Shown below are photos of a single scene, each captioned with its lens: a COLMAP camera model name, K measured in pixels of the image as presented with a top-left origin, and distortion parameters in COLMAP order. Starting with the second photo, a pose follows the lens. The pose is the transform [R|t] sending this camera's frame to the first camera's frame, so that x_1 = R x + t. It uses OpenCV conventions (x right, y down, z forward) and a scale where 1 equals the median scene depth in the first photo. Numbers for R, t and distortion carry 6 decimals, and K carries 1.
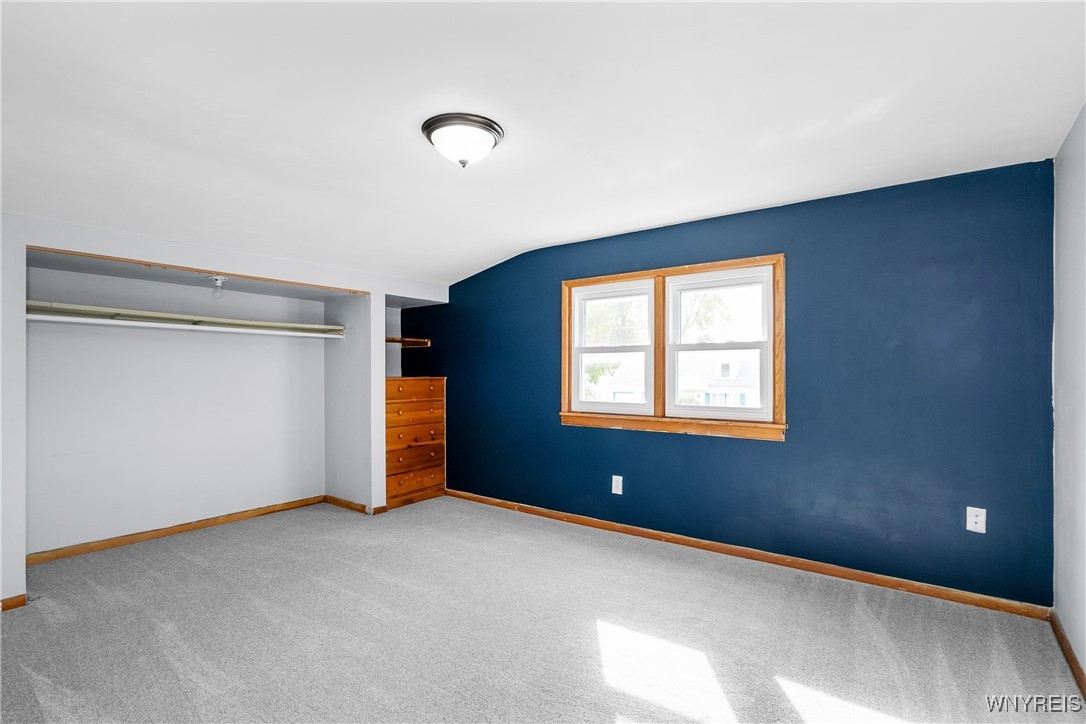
lens RADIAL K [[513.5, 0, 546.2], [0, 513.5, 376.7], [0, 0, 1]] dist [0.000432, 0.000091]
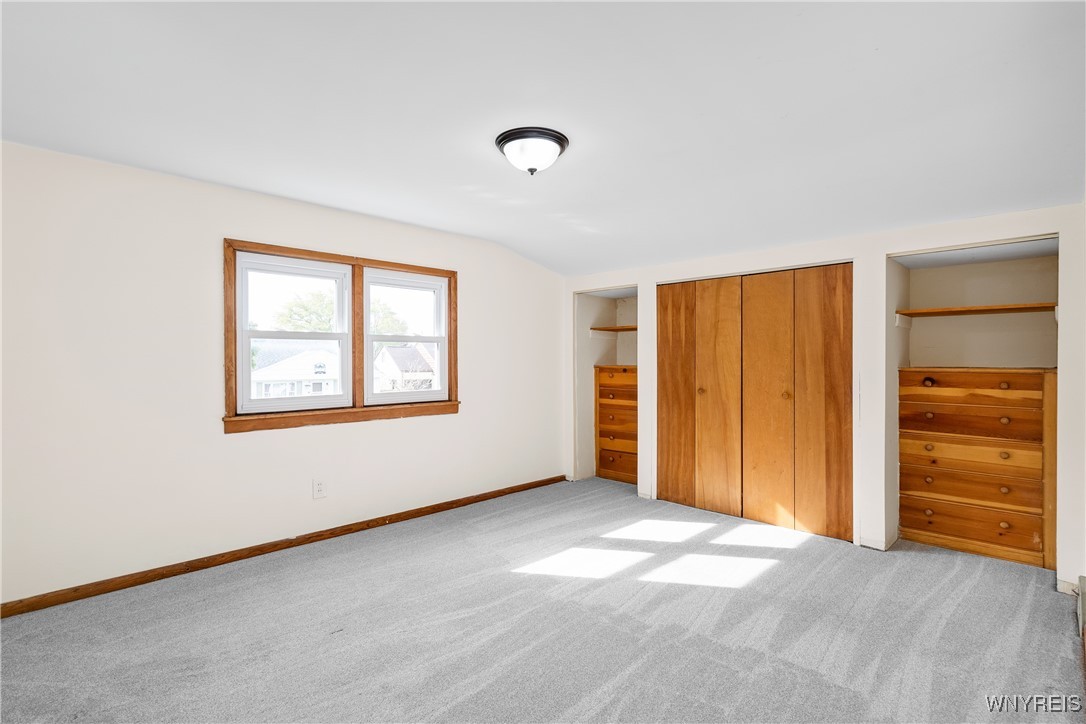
lens RADIAL K [[517.1, 0, 543.0], [0, 517.1, 362.0], [0, 0, 1]] dist [0.000212, 0.000032]
pose [[0.150785, -0.002947, 0.988562, -0.690434], [0.010993, 0.999939, 0.001304, -0.005262], [-0.988506, 0.010670, 0.150808, 0.491402]]
